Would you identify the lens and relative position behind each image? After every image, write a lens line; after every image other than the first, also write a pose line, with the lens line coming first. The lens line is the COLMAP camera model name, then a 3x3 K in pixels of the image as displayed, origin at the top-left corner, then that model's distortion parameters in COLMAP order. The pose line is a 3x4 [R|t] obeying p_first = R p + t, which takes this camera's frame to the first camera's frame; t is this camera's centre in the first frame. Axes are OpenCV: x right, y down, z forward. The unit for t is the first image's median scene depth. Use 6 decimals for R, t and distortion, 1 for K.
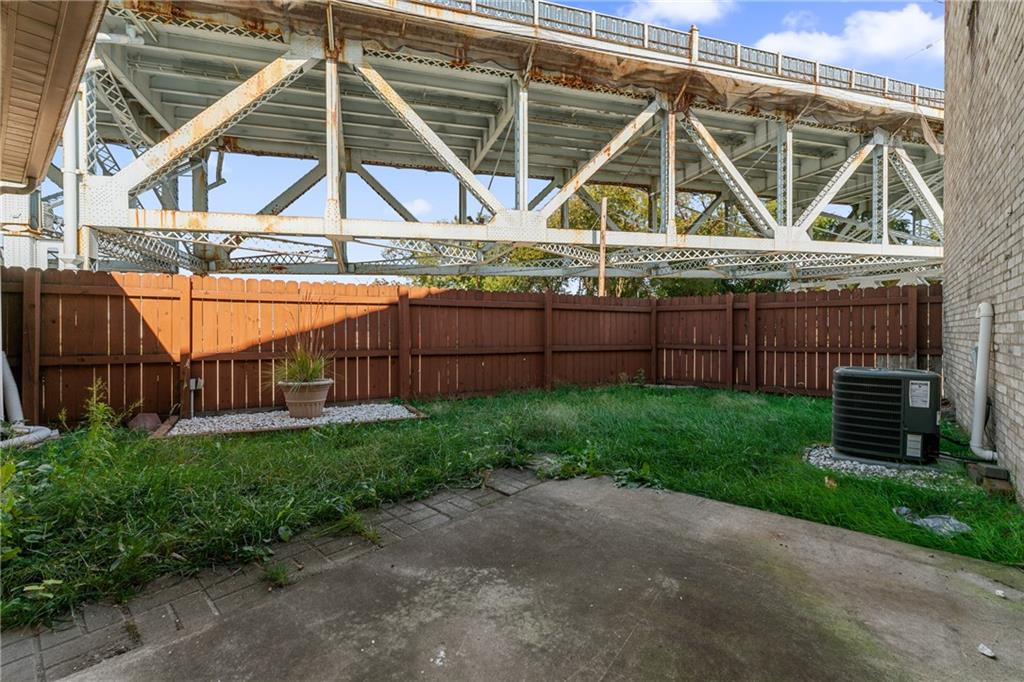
lens RADIAL K [[442.9, 0, 512.0], [0, 442.9, 341.0], [0, 0, 1]] dist [-0.001002, -0.000188]
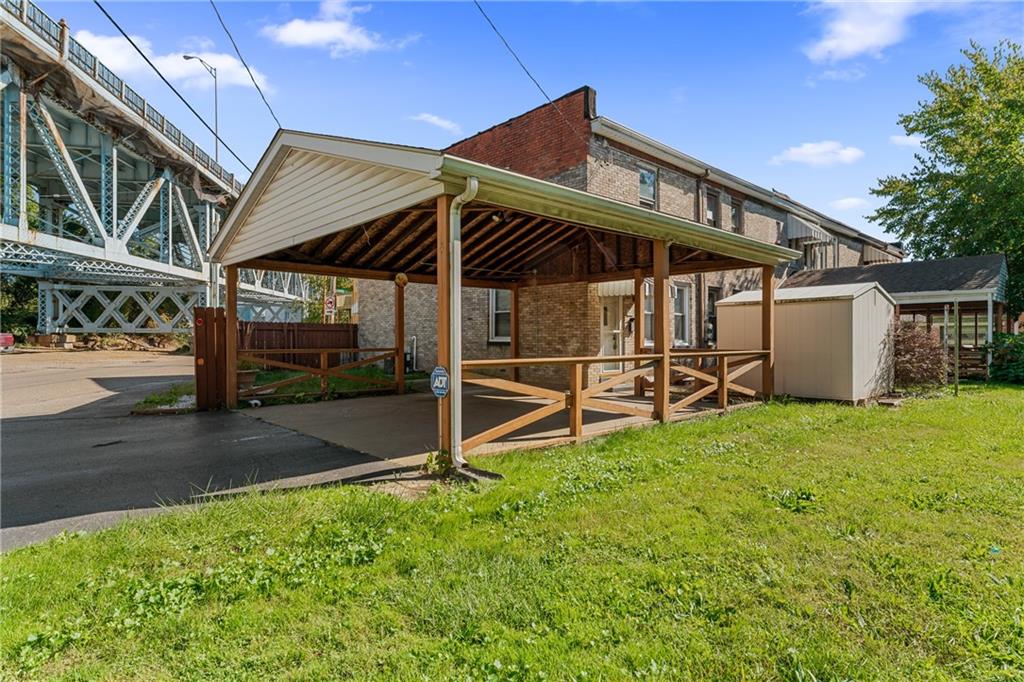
lens RADIAL K [[548.8, 0, 512.0], [0, 548.8, 341.0], [0, 0, 1]] dist [-0.000088, -0.000074]
pose [[0.121128, -0.003235, 0.992632, -0.563638], [0.015367, 0.999881, 0.001384, -0.004266], [-0.992518, 0.015086, 0.121163, -0.085396]]
